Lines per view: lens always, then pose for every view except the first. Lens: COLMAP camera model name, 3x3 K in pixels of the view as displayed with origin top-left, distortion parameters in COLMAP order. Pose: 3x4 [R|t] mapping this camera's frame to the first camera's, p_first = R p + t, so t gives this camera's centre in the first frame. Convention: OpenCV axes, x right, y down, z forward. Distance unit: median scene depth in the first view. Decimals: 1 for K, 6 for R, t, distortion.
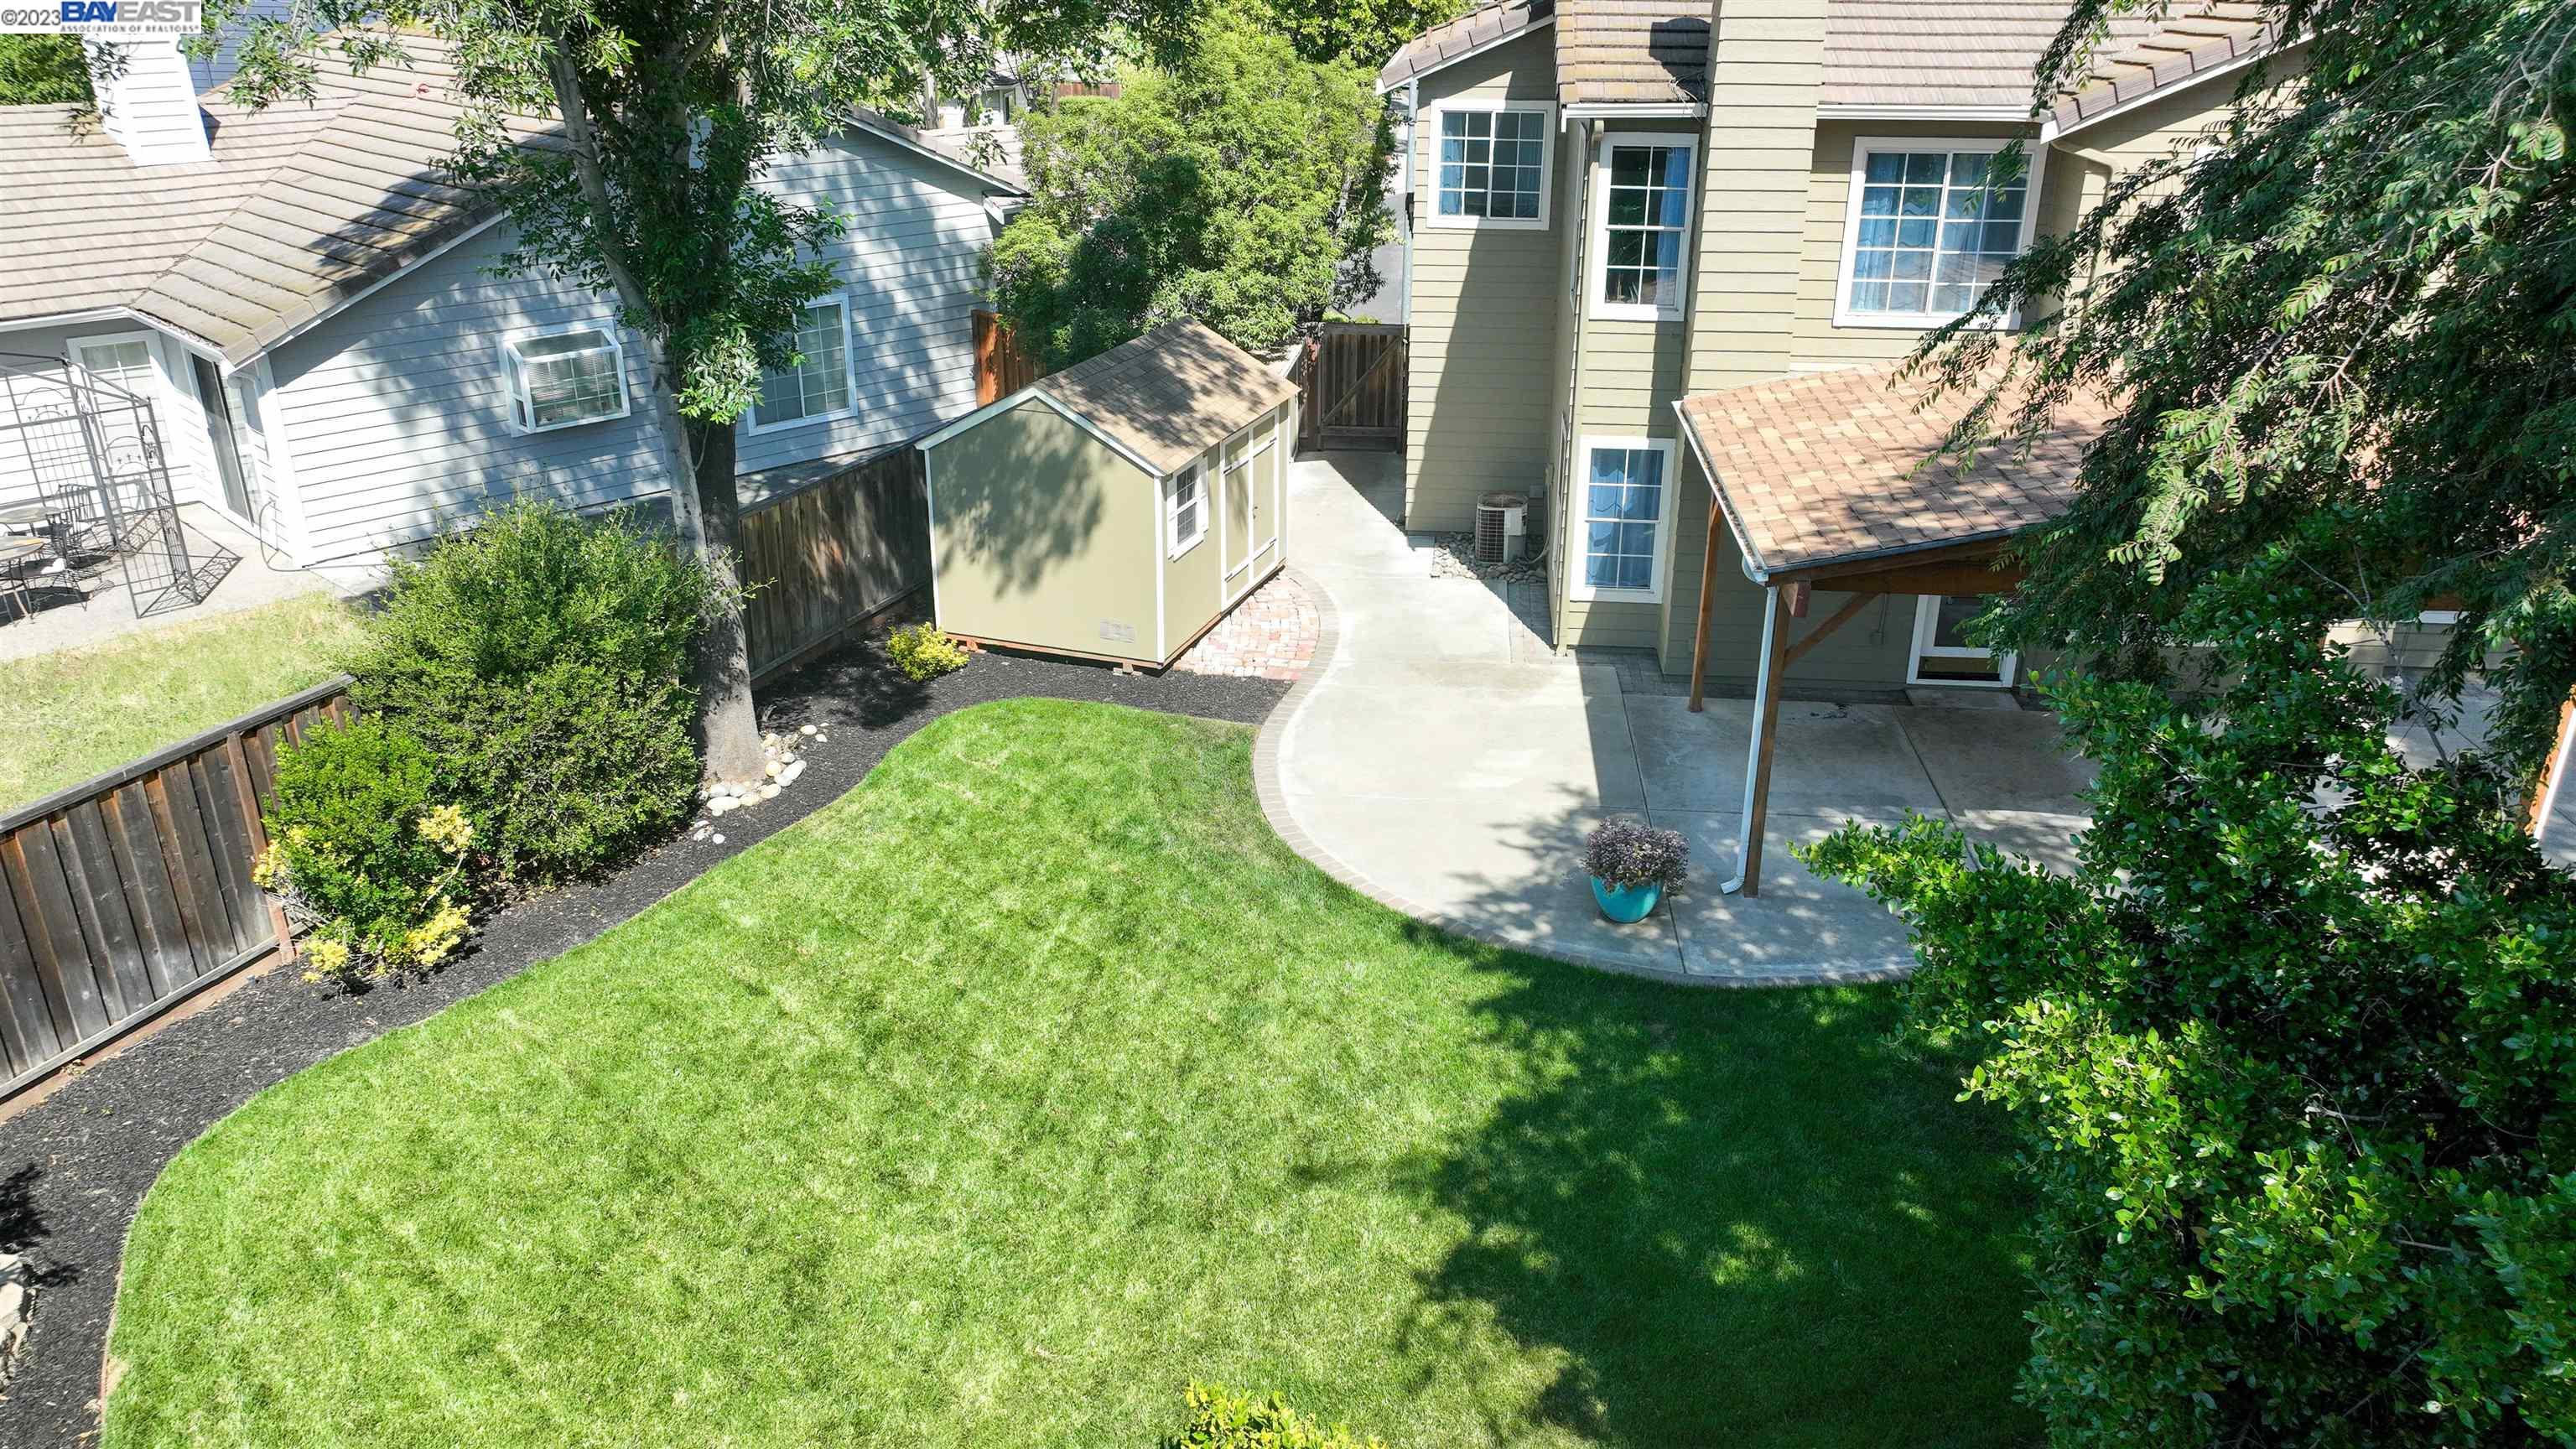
lens RADIAL K [[1767.8, 0, 1288.0], [0, 1767.8, 724.5], [0, 0, 1]] dist [0.000167, 0.001411]
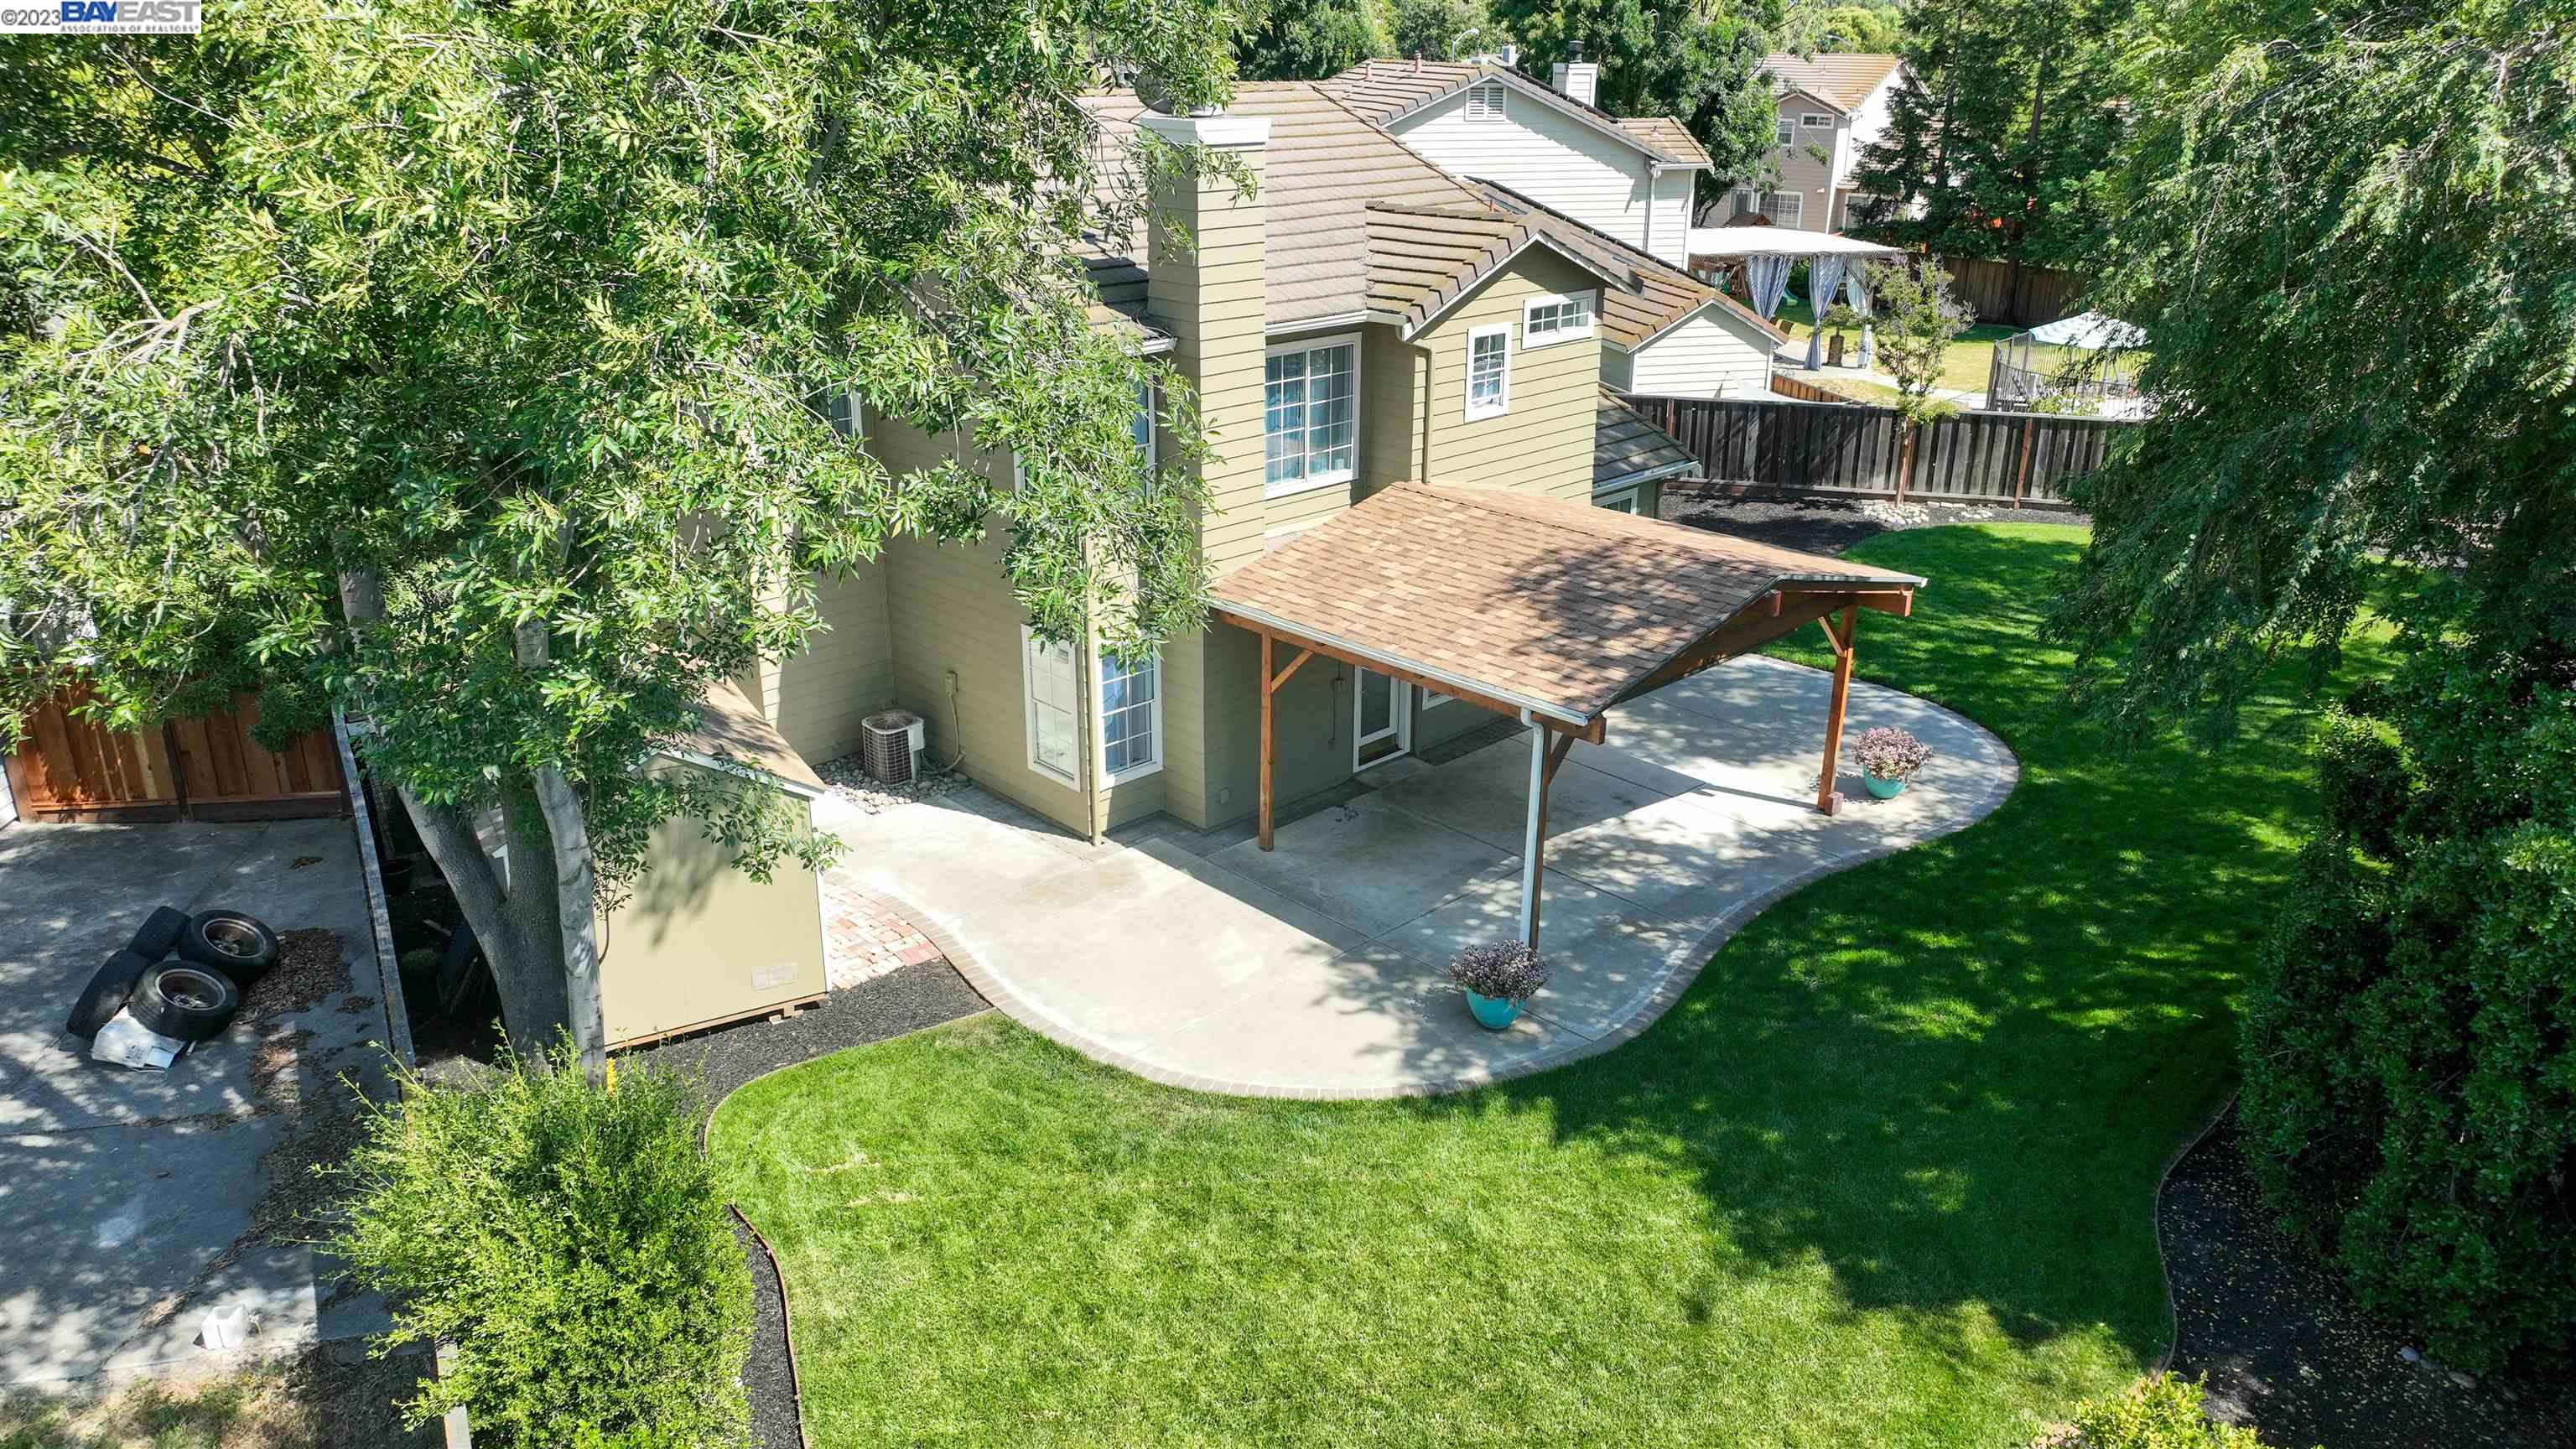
lens RADIAL K [[1767.8, 0, 1288.0], [0, 1767.8, 724.5], [0, 0, 1]] dist [0.000167, 0.001411]
pose [[0.653712, -0.273494, 0.705593, -0.642484], [0.299001, 0.949888, 0.091169, -0.218631], [-0.695168, 0.151375, 0.702728, 0.214005]]
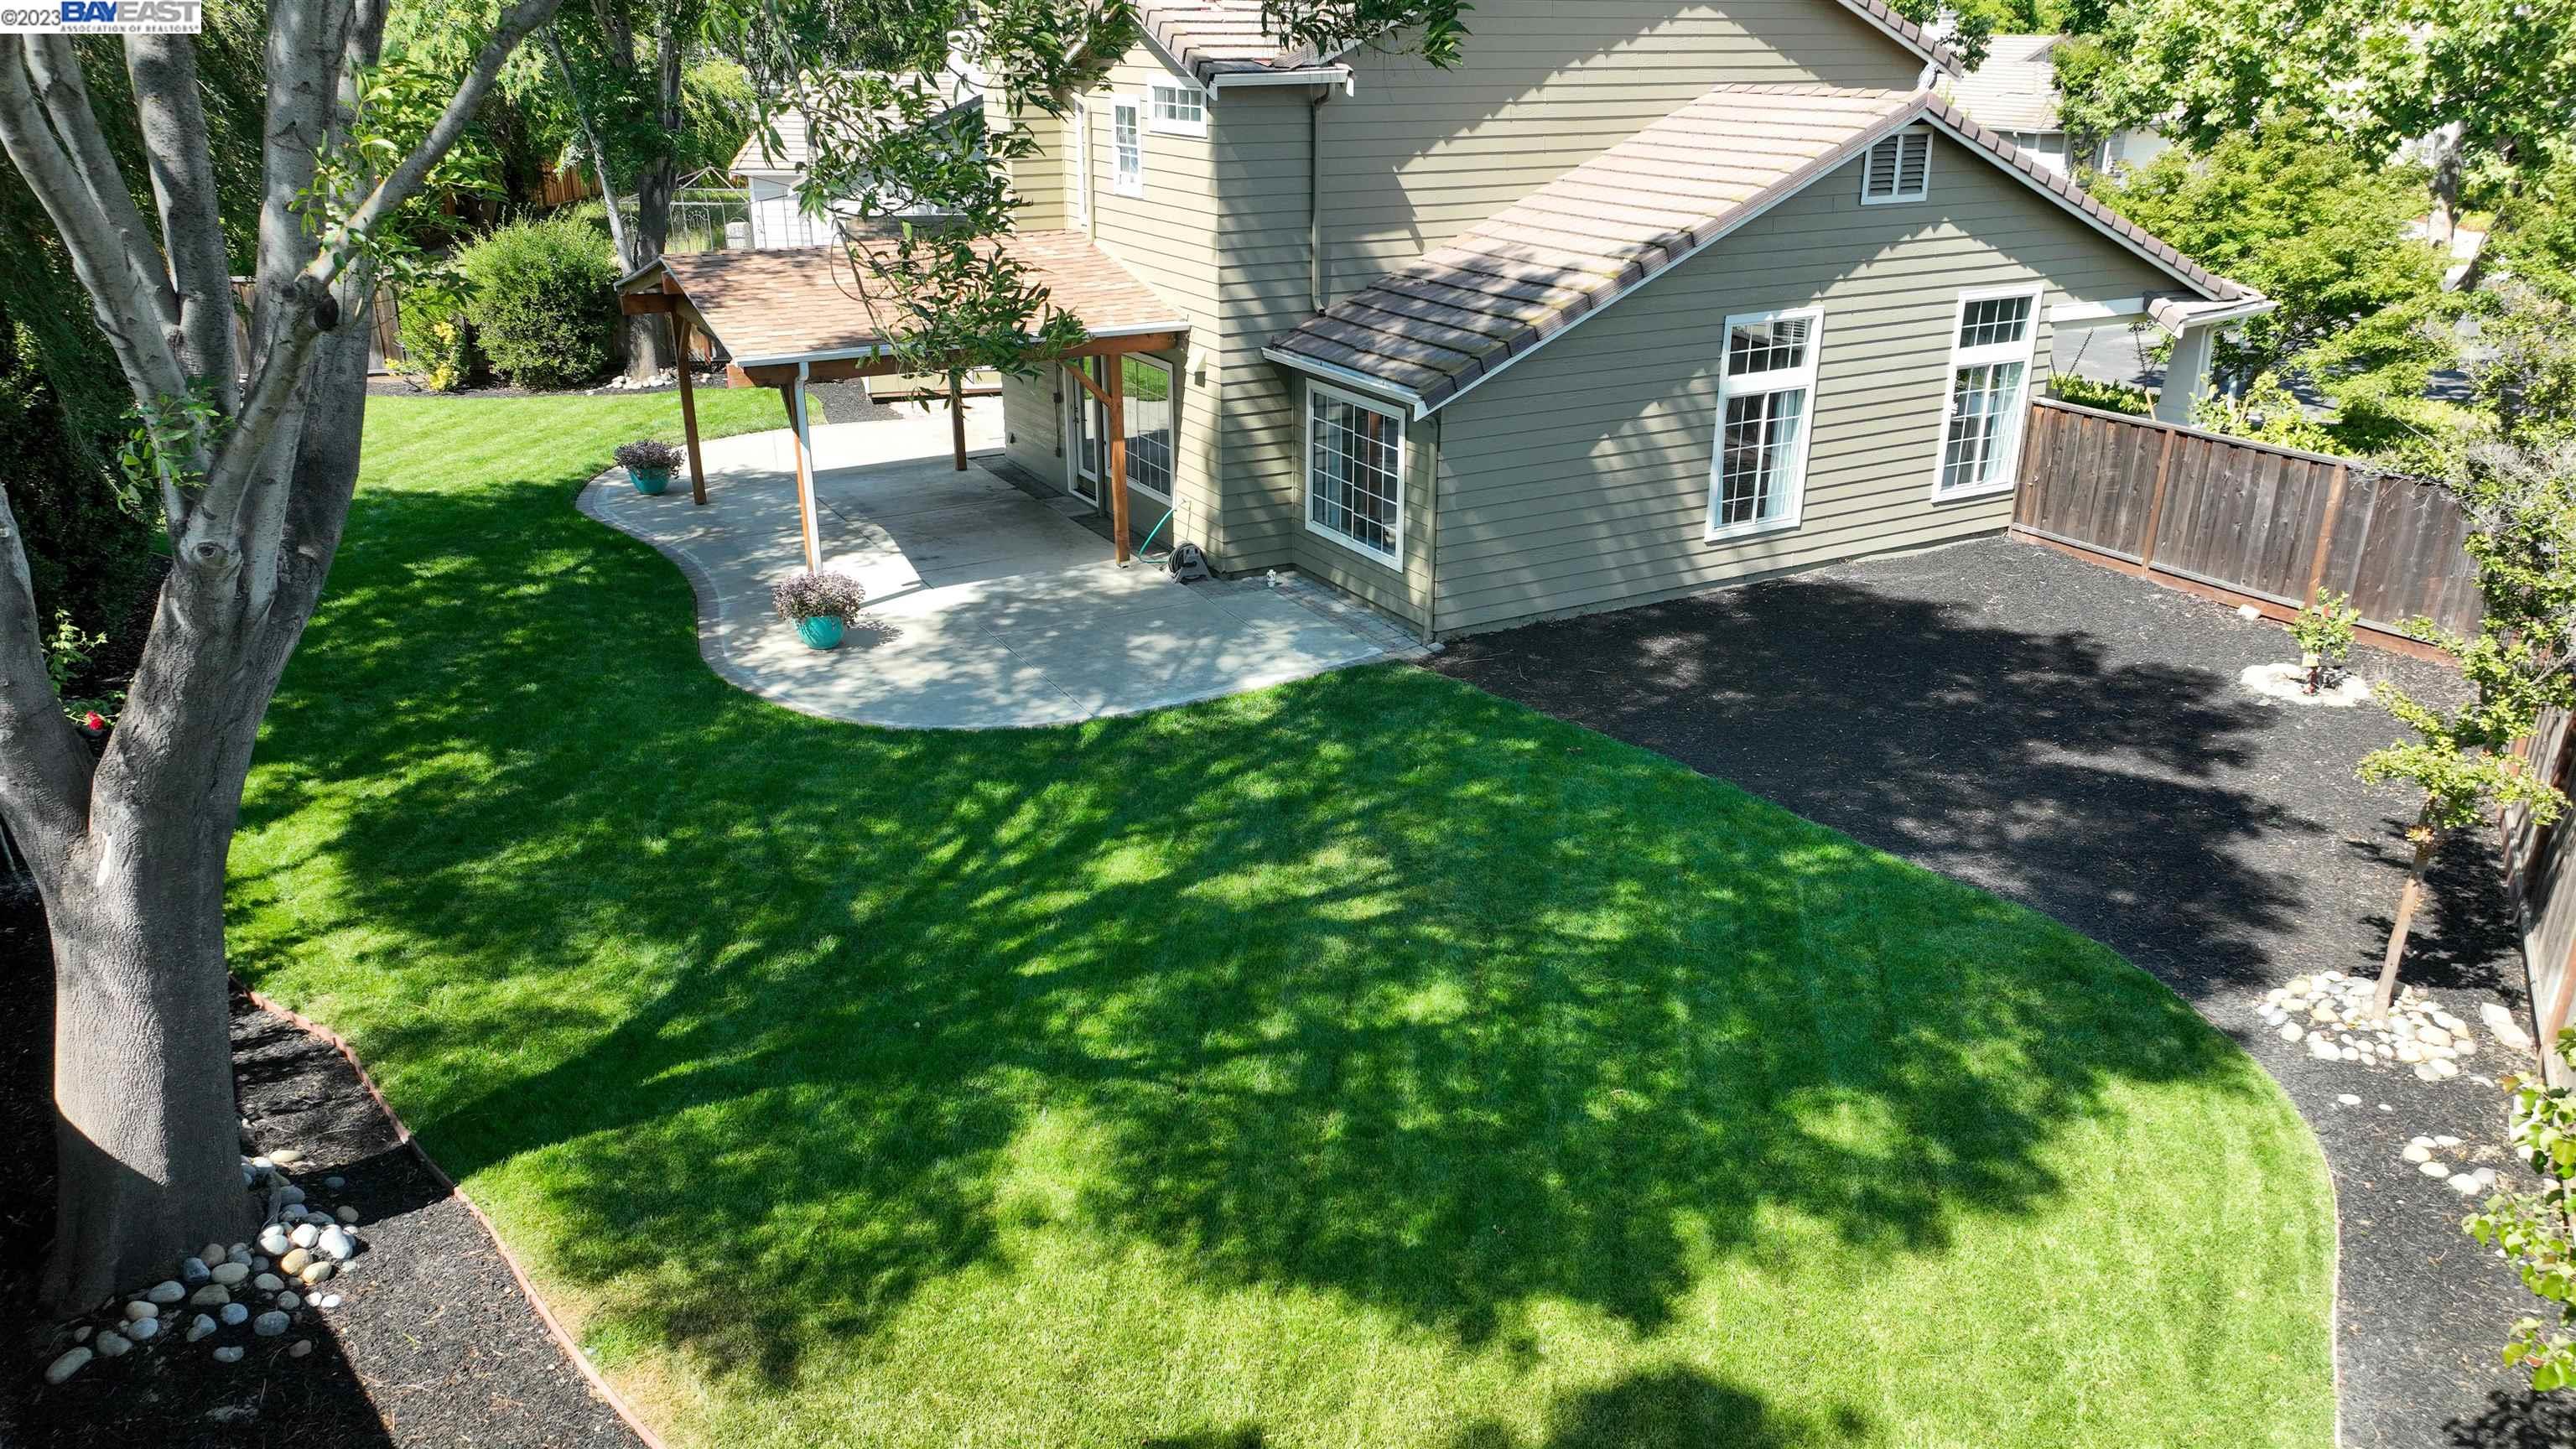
lens RADIAL K [[1767.8, 0, 1288.0], [0, 1767.8, 724.5], [0, 0, 1]] dist [0.000167, 0.001411]
pose [[0.552108, 0.297183, -0.779011, 1.840906], [-0.345632, 0.931838, 0.110526, -0.075028], [0.758759, 0.208229, 0.617192, 0.424025]]
